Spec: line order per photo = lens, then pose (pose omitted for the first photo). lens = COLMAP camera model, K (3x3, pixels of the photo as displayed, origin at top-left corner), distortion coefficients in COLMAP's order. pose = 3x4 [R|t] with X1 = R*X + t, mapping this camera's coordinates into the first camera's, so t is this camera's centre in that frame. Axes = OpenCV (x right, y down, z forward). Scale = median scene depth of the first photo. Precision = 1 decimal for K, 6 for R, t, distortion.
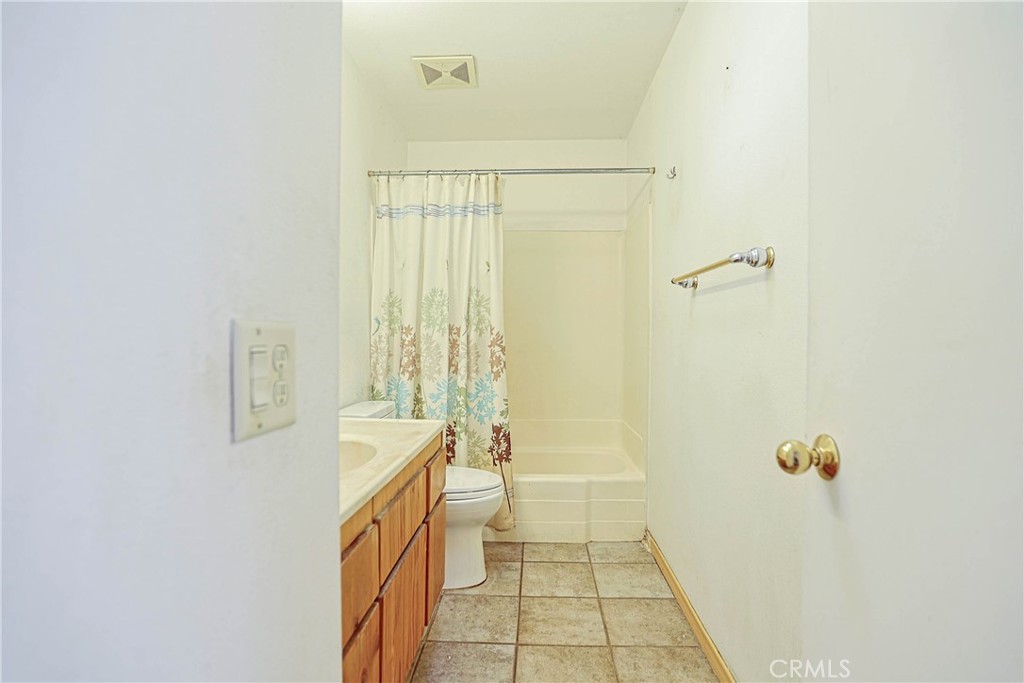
lens RADIAL K [[492.7, 0, 508.6], [0, 492.7, 348.3], [0, 0, 1]] dist [-0.057225, 0.024372]
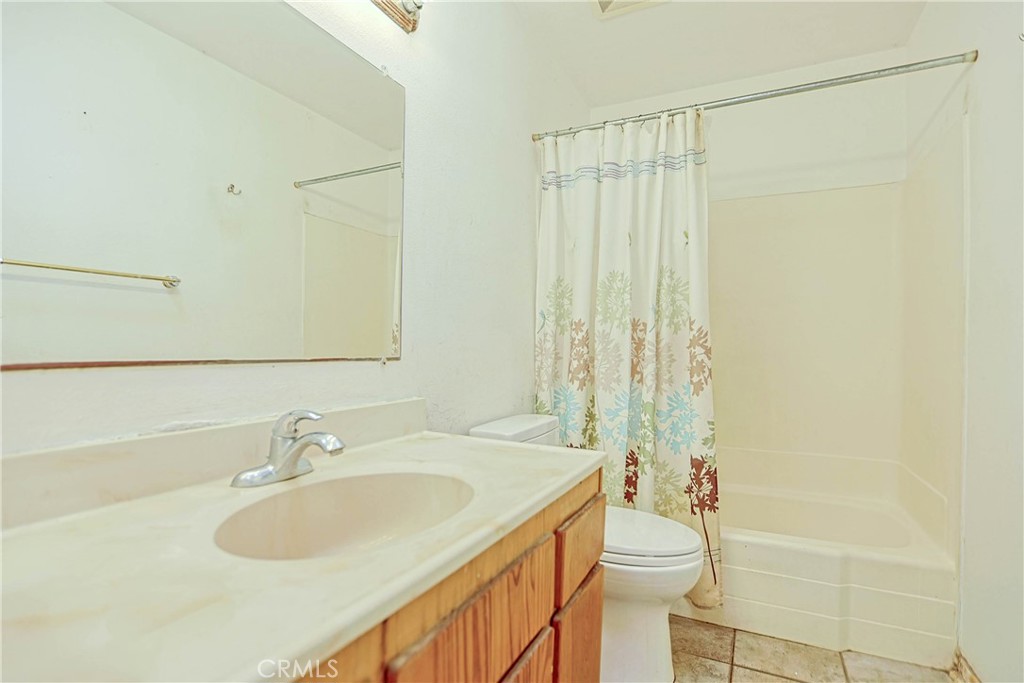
lens RADIAL K [[492.7, 0, 508.6], [0, 492.7, 348.3], [0, 0, 1]] dist [-0.057225, 0.024372]
pose [[0.913421, 0.004763, -0.406989, 0.012863], [-0.013762, 0.999721, -0.019187, 0.015065], [0.406784, 0.023127, 0.913232, 0.236753]]
